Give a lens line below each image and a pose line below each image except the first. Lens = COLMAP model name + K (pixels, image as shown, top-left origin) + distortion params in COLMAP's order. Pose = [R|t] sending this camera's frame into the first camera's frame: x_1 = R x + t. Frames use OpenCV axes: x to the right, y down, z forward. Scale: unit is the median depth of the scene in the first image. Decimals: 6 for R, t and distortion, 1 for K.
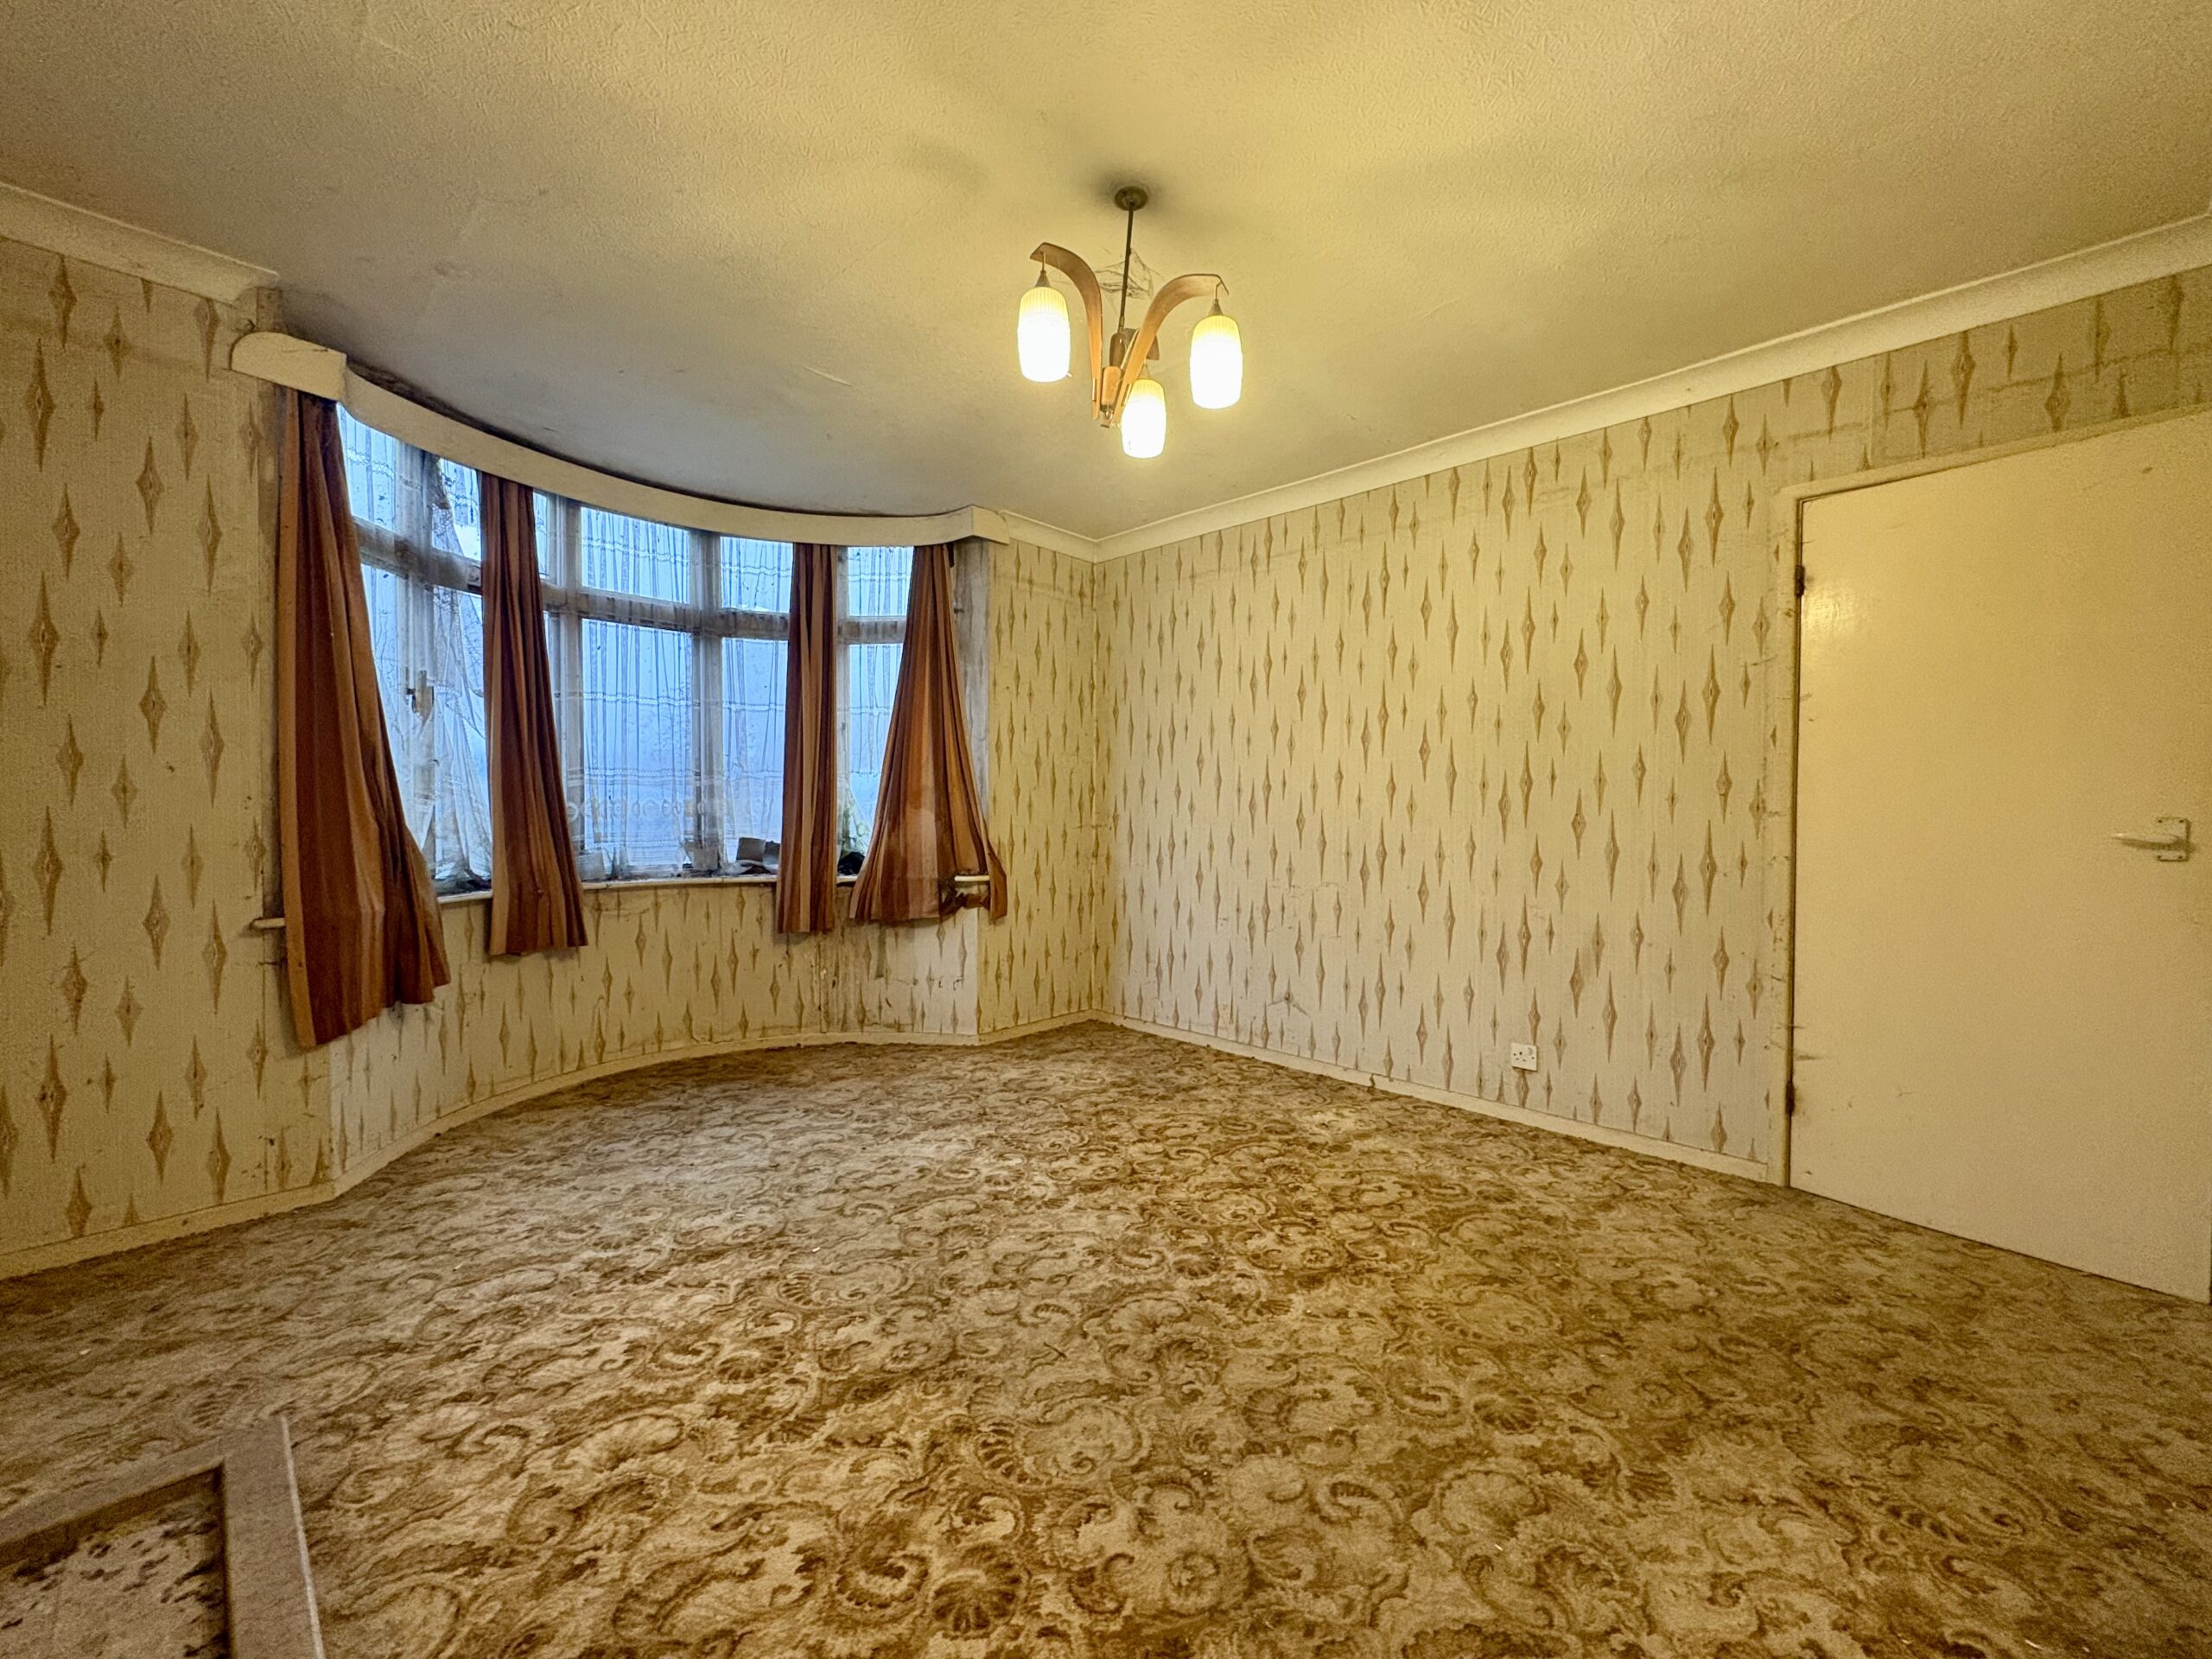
lens RADIAL K [[882.2, 0, 1105.7], [0, 882.2, 832.8], [0, 0, 1]] dist [-0.001063, -0.003161]
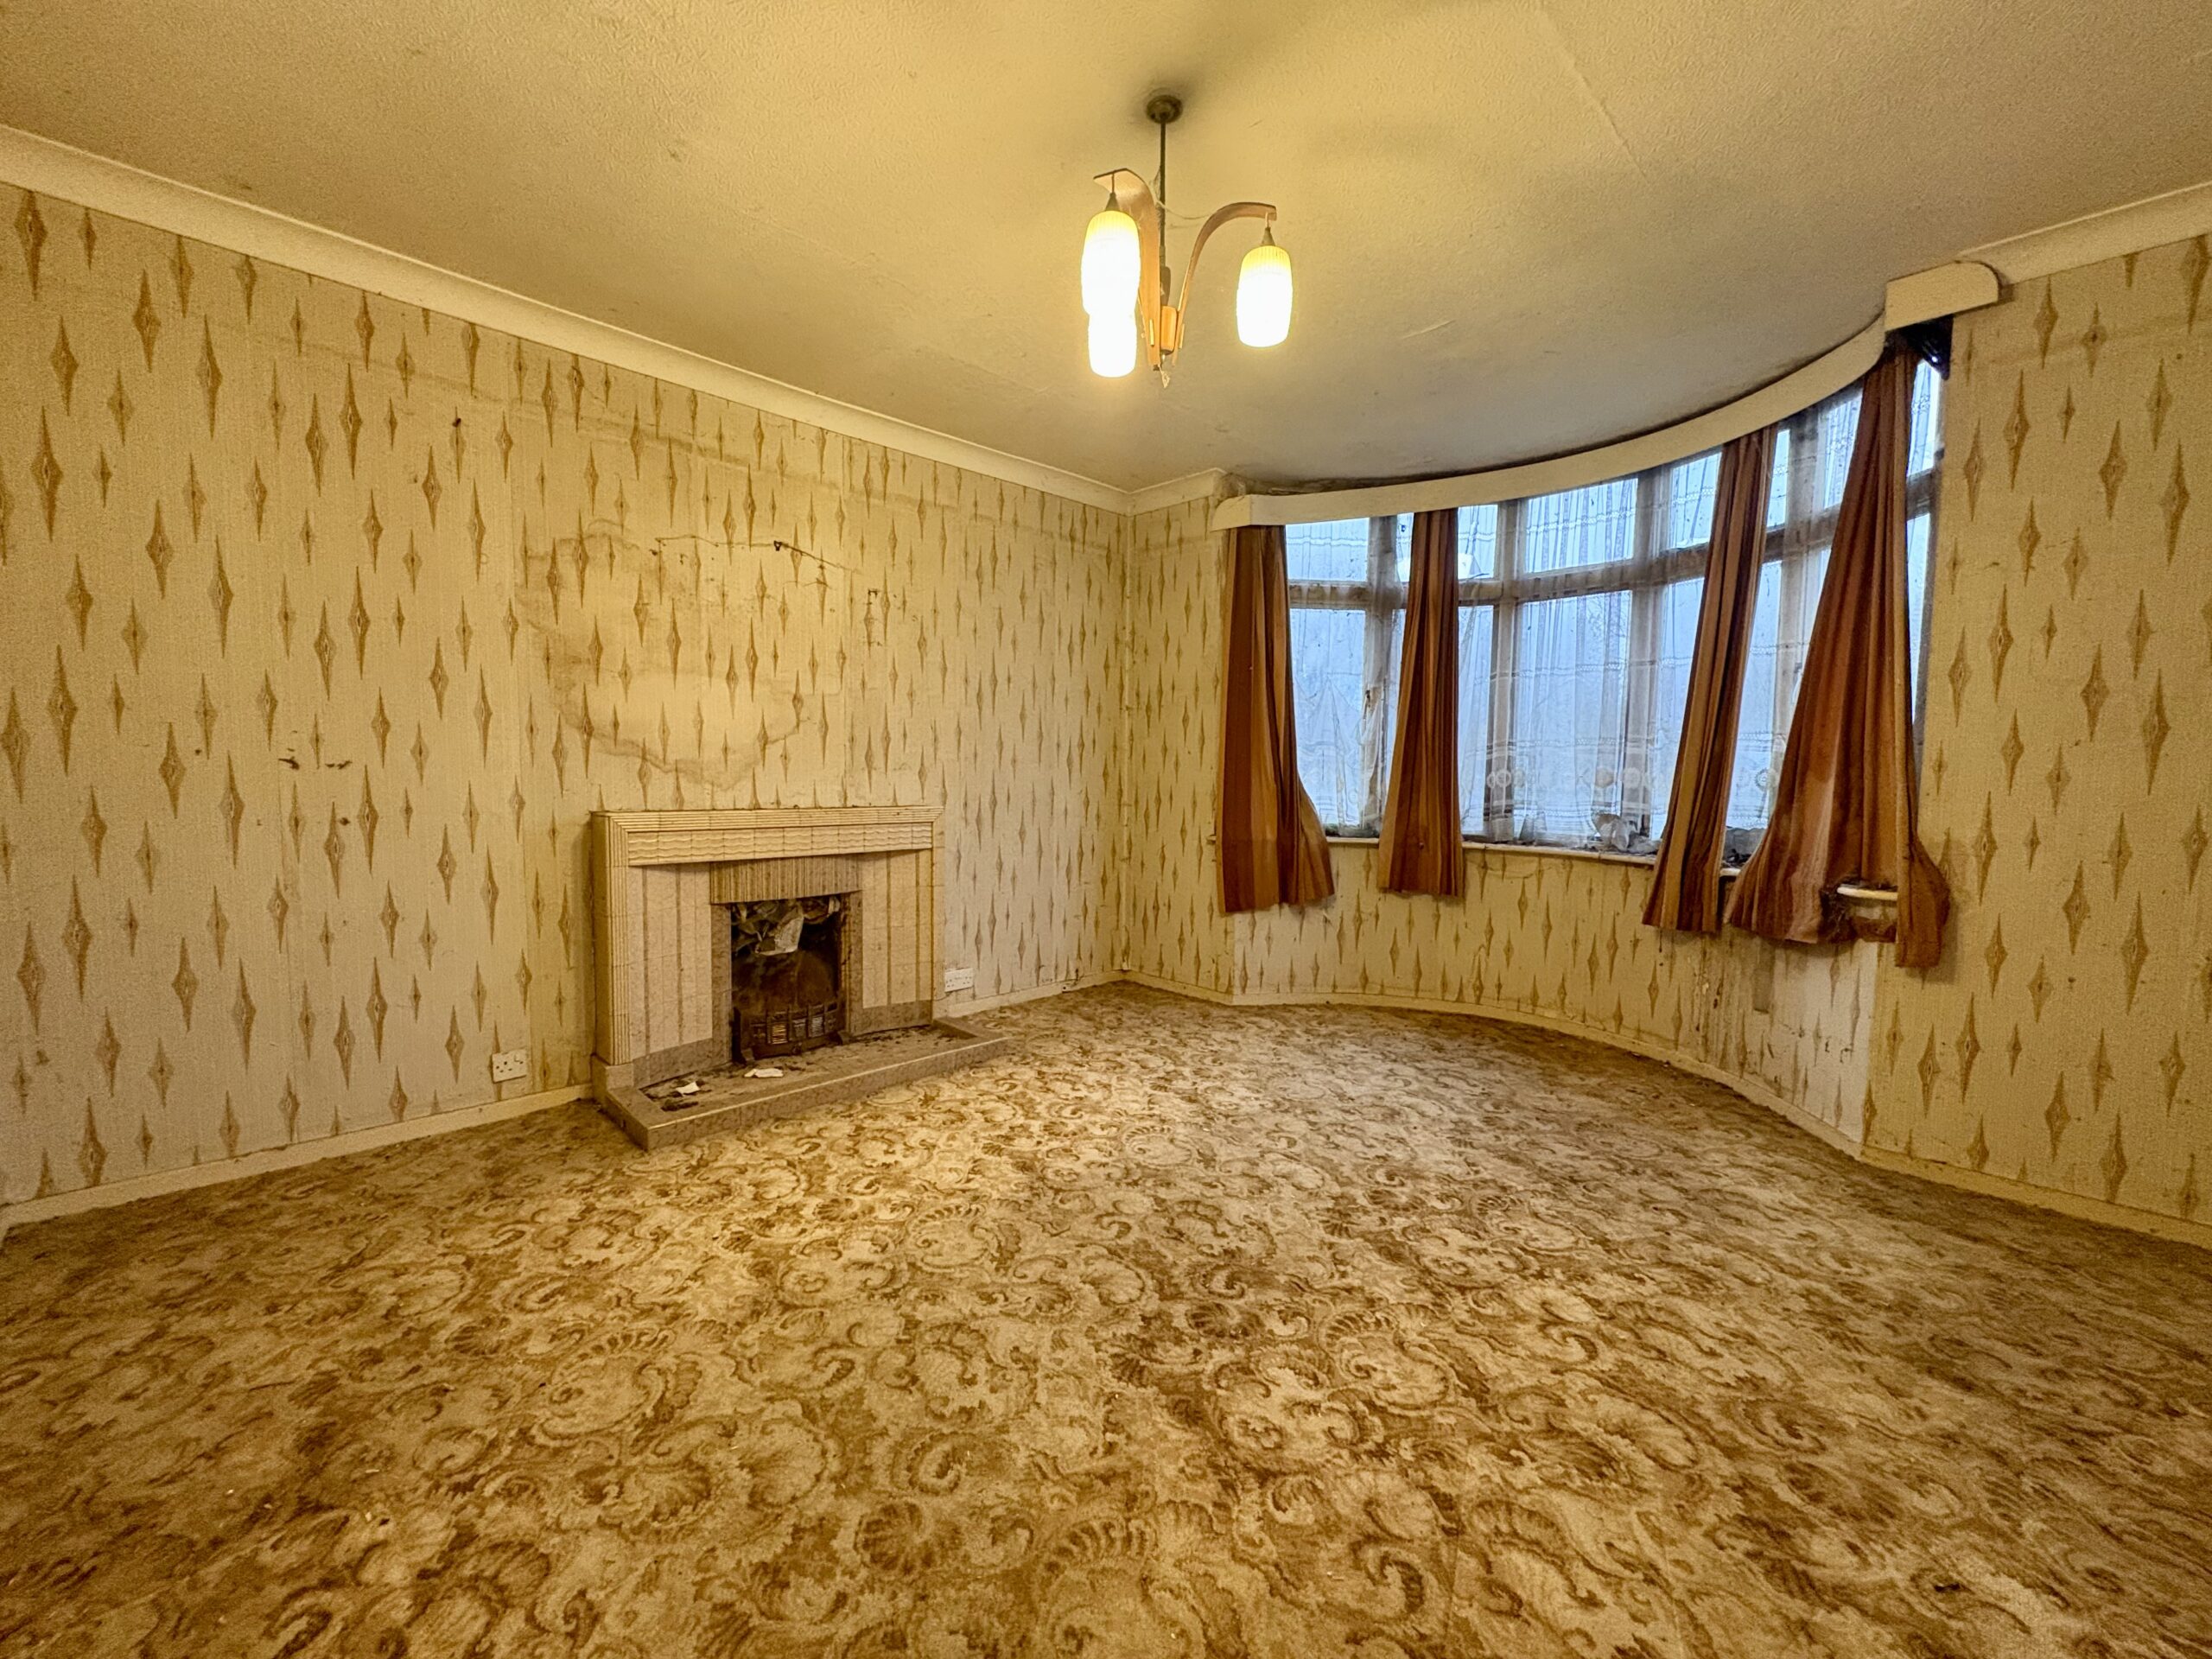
lens RADIAL K [[882.2, 0, 1105.7], [0, 882.2, 832.8], [0, 0, 1]] dist [-0.001063, -0.003161]
pose [[-0.030944, 0.064652, -0.997428, 0.609010], [-0.040163, 0.997020, 0.065871, -0.012653], [0.998714, 0.042098, -0.028255, 0.604891]]
